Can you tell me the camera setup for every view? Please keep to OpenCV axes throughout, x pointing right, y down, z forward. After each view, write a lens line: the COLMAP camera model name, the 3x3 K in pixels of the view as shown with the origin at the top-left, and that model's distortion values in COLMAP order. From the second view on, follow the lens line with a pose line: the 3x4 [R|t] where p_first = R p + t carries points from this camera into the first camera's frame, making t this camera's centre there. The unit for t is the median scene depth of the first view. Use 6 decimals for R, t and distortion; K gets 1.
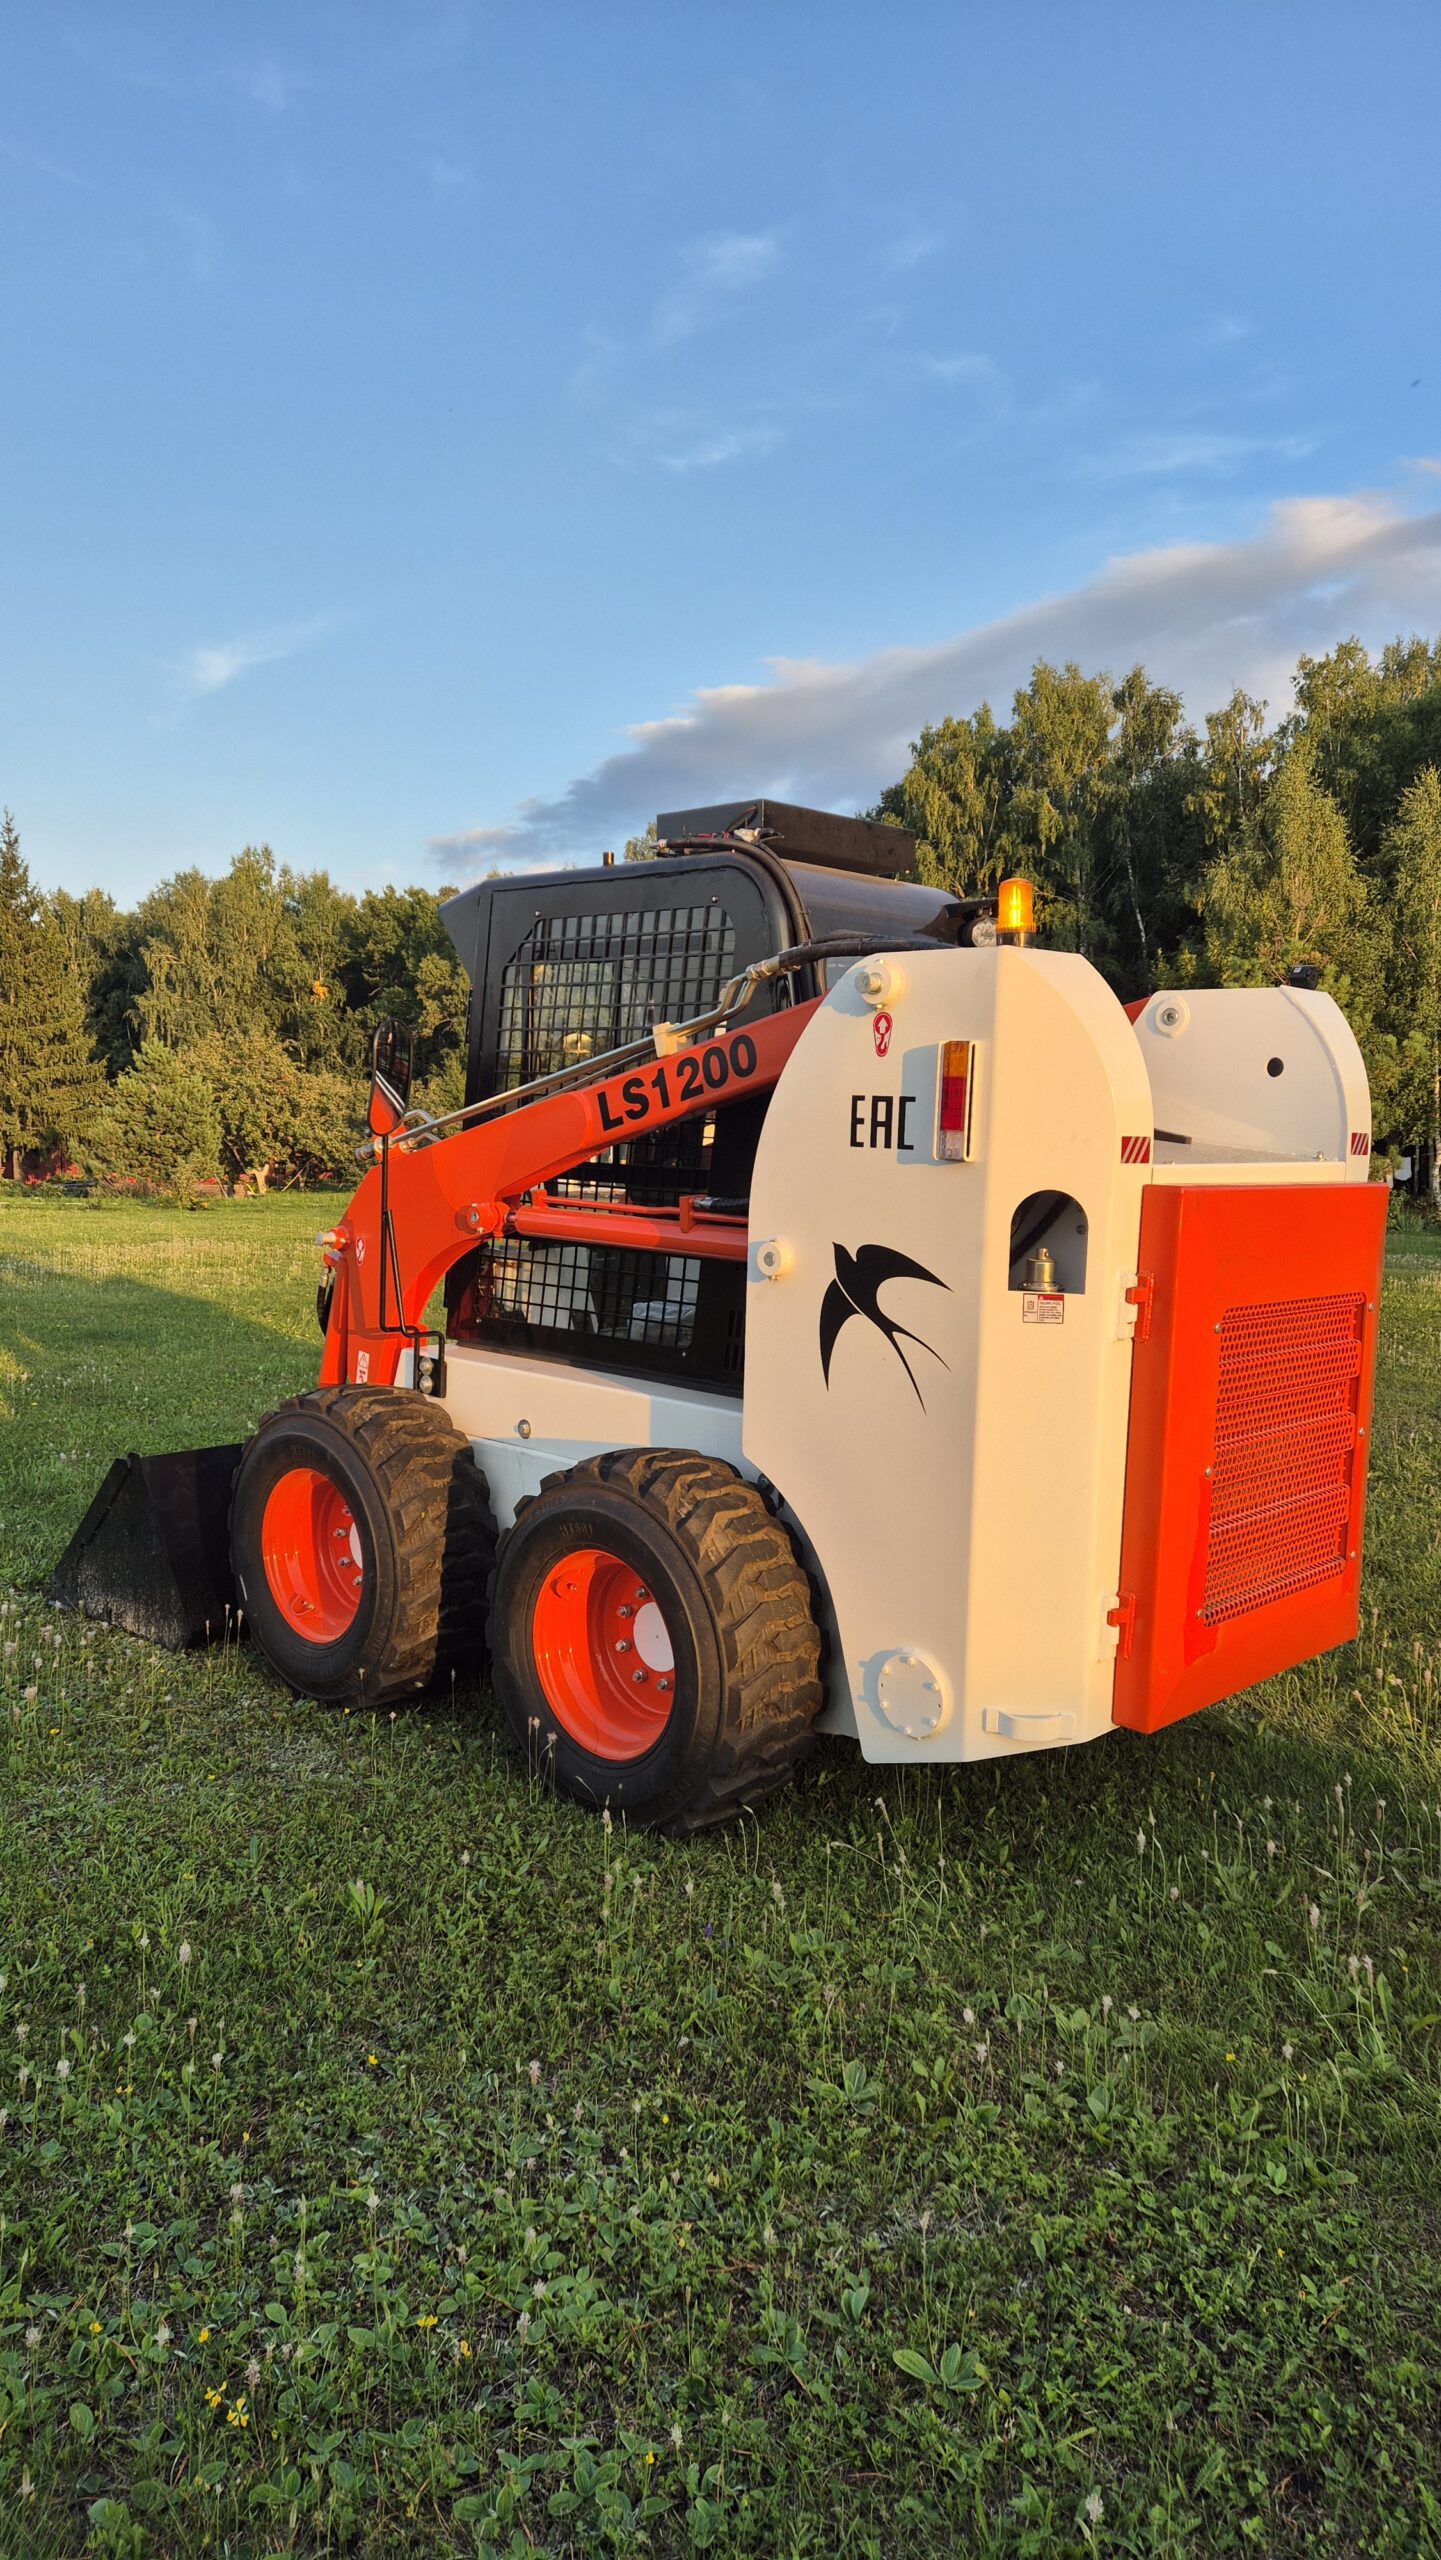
lens RADIAL K [[1681.0, 0, 720.5], [0, 1681.0, 1280.0], [0, 0, 1]] dist [0.094349, -0.072642]
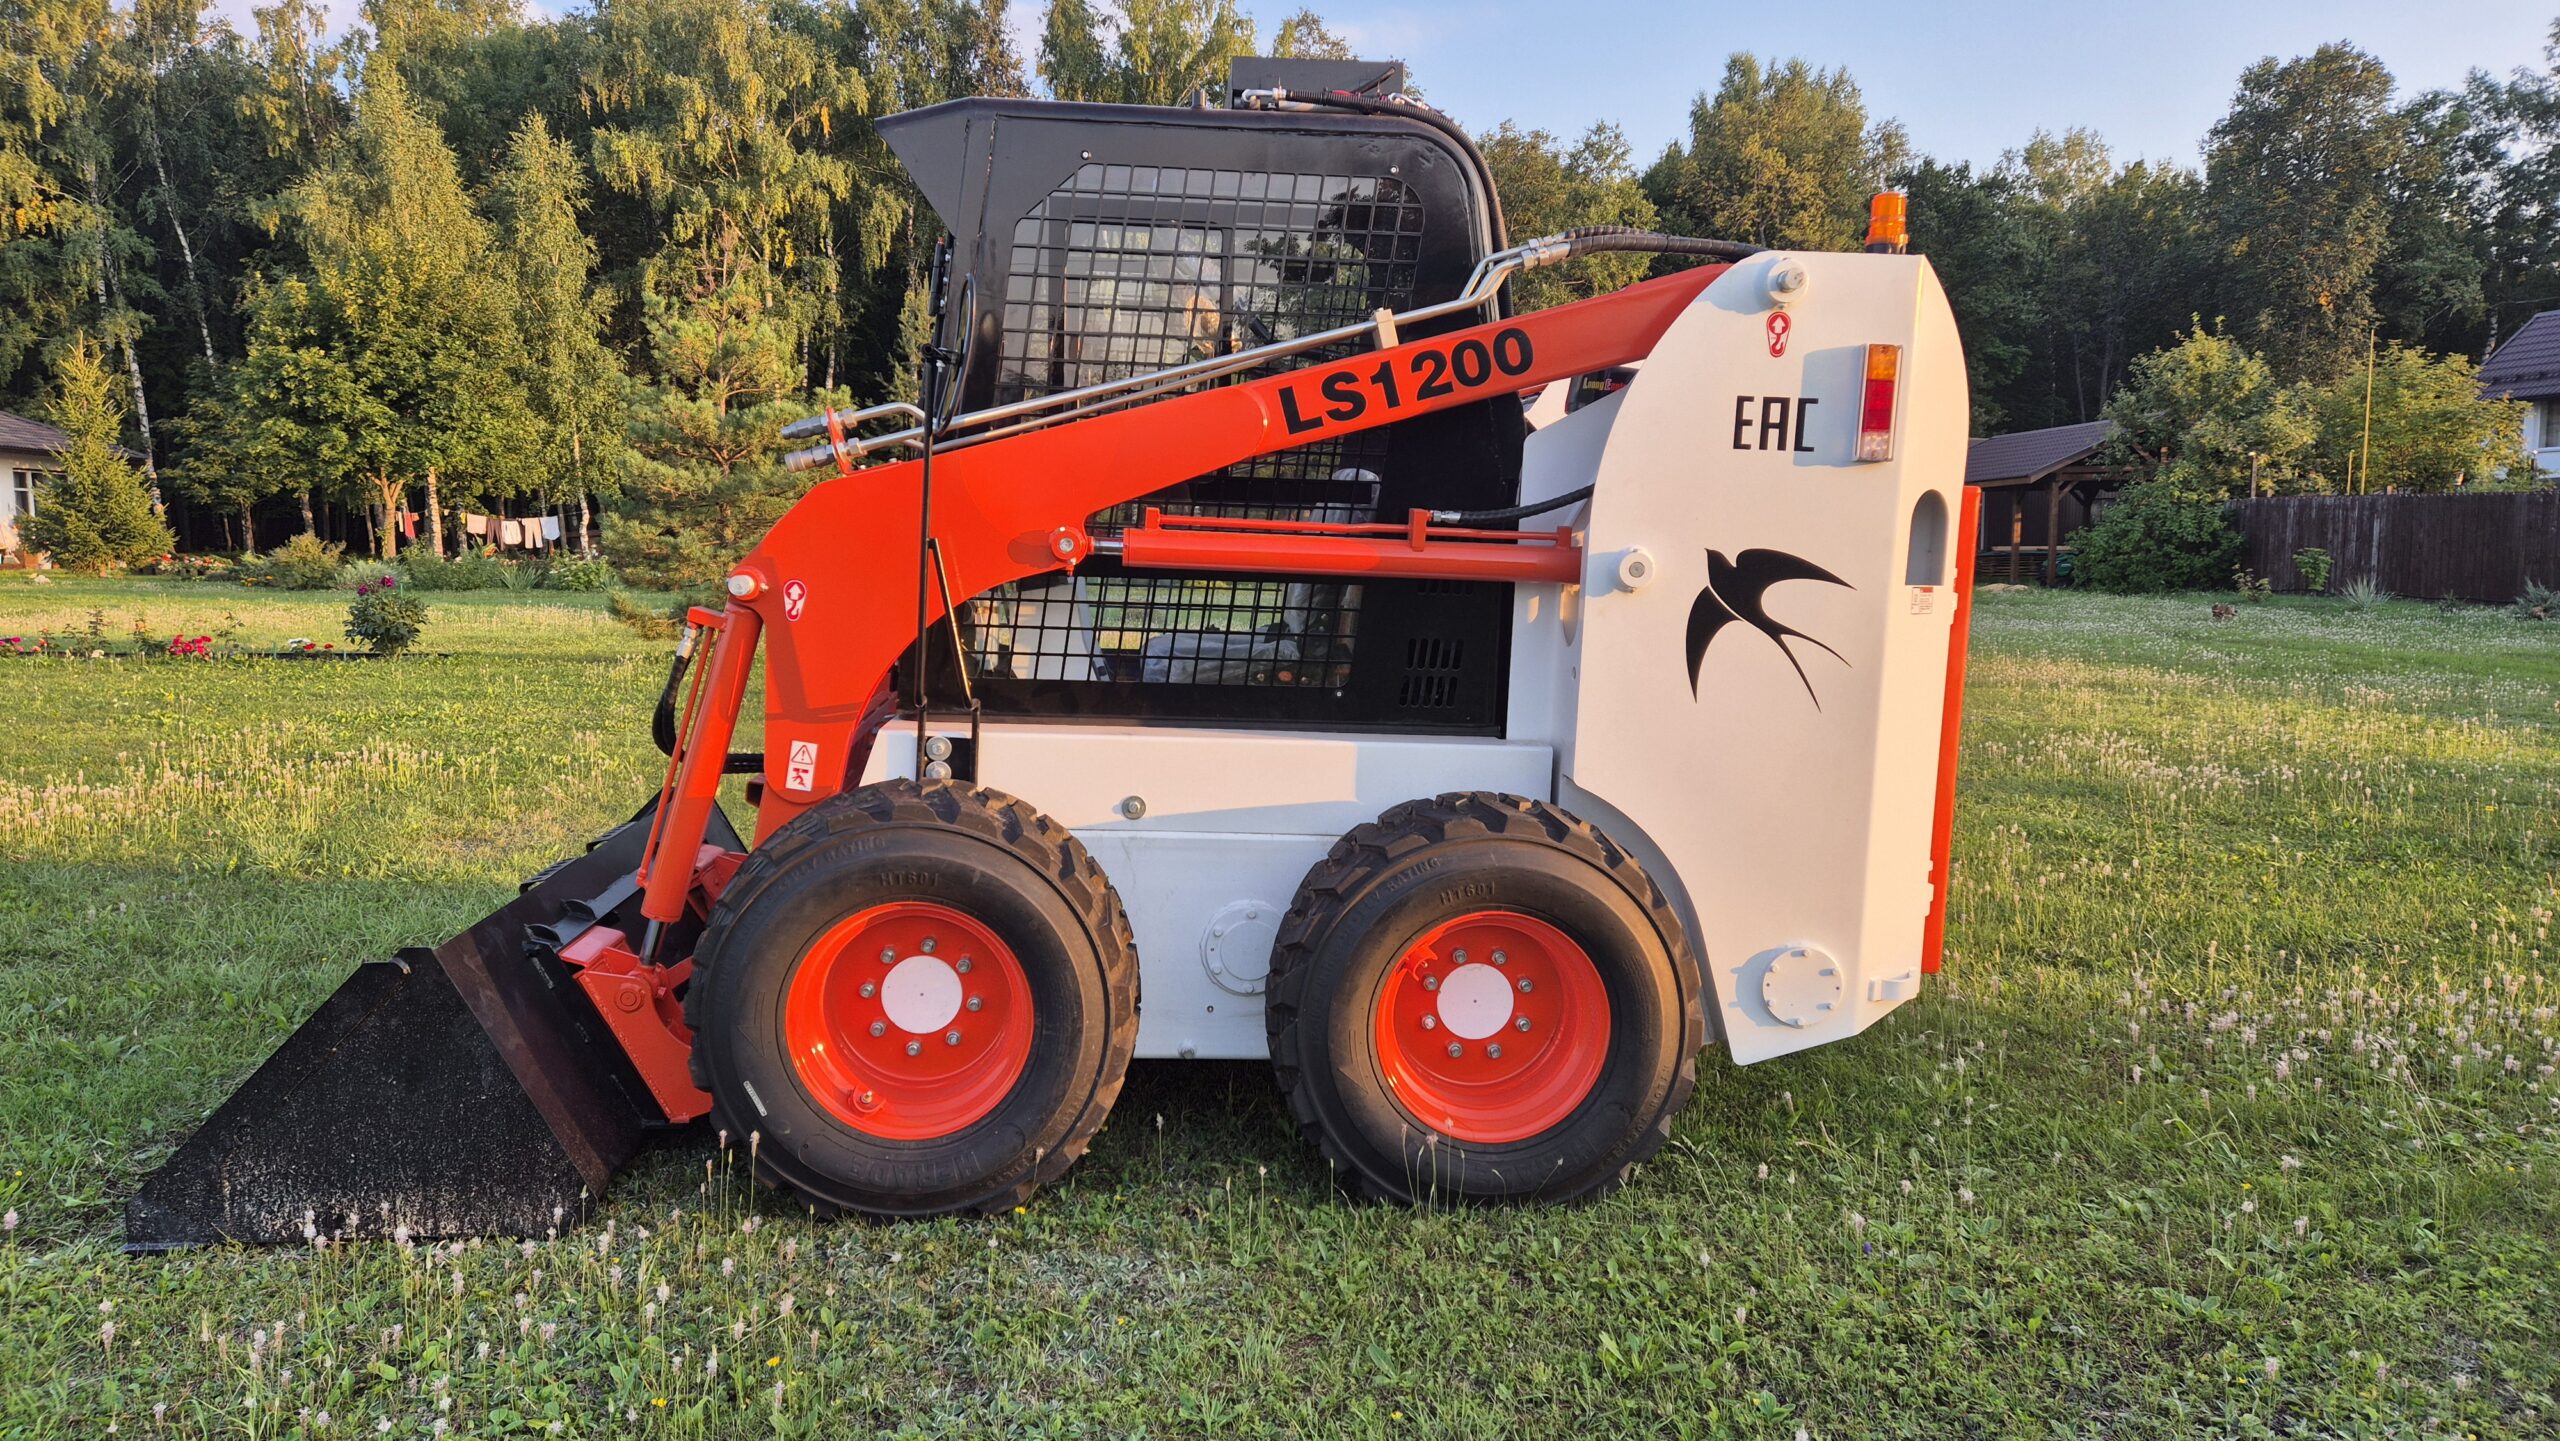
lens RADIAL K [[1681.0, 0, 1276.4], [0, 1681.0, 707.1], [0, 0, 1]] dist [0.094349, -0.072642]
pose [[0.694550, -0.086920, 0.714174, -0.638260], [0.059063, 0.996213, 0.063806, -0.006559], [-0.717016, -0.002135, 0.697054, 0.390605]]
